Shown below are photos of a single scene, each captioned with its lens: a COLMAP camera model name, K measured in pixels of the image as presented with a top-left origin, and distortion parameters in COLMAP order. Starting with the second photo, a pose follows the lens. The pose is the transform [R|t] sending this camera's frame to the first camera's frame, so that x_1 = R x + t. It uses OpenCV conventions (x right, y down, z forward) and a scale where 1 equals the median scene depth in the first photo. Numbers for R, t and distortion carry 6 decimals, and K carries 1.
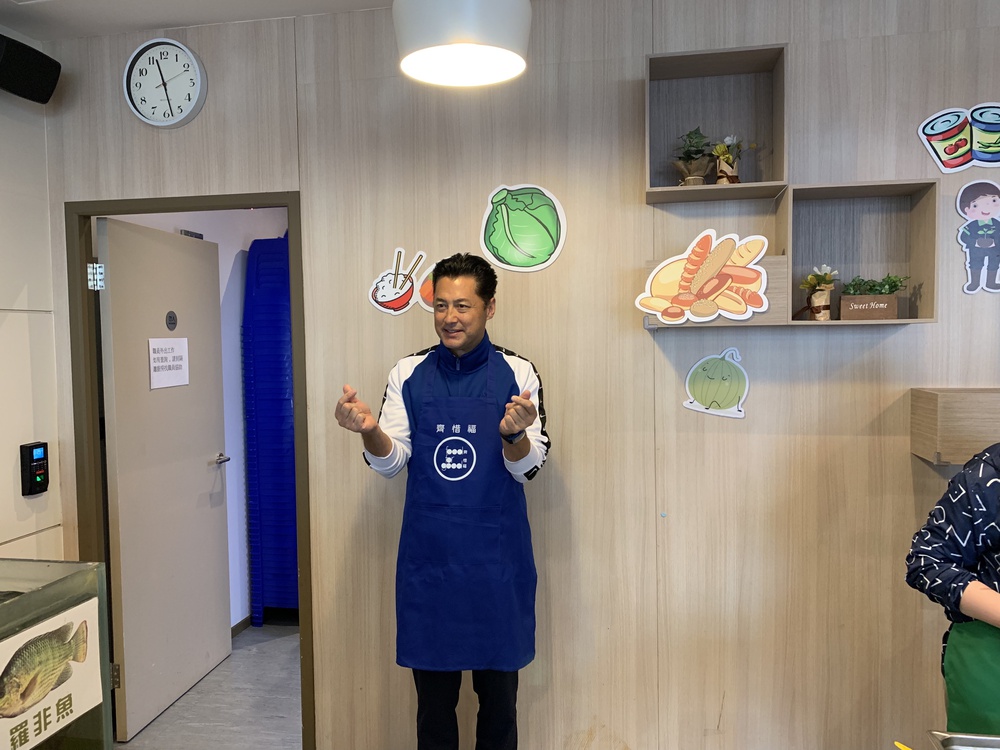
lens RADIAL K [[759.3, 0, 471.2], [0, 759.3, 359.6], [0, 0, 1]] dist [0.061346, -0.067569]
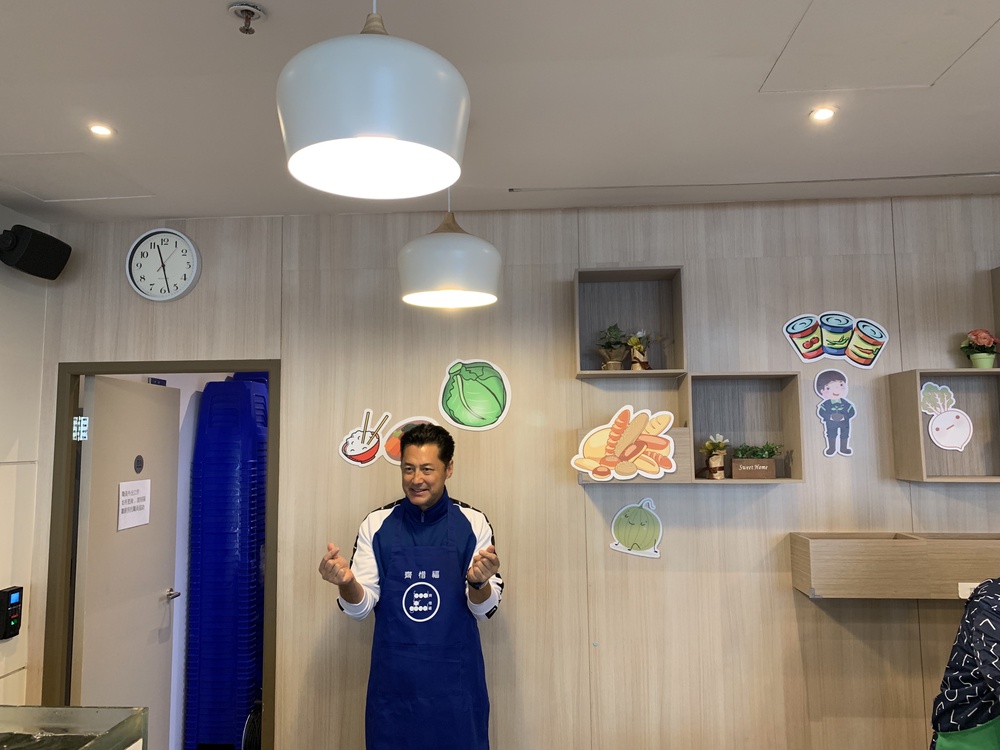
lens RADIAL K [[759.3, 0, 471.2], [0, 759.3, 359.6], [0, 0, 1]] dist [0.061346, -0.067569]
pose [[0.993339, 0.014881, 0.114263, -0.076480], [0.000545, 0.991009, -0.133794, -0.071006], [-0.115227, 0.132965, 0.984400, -0.181343]]
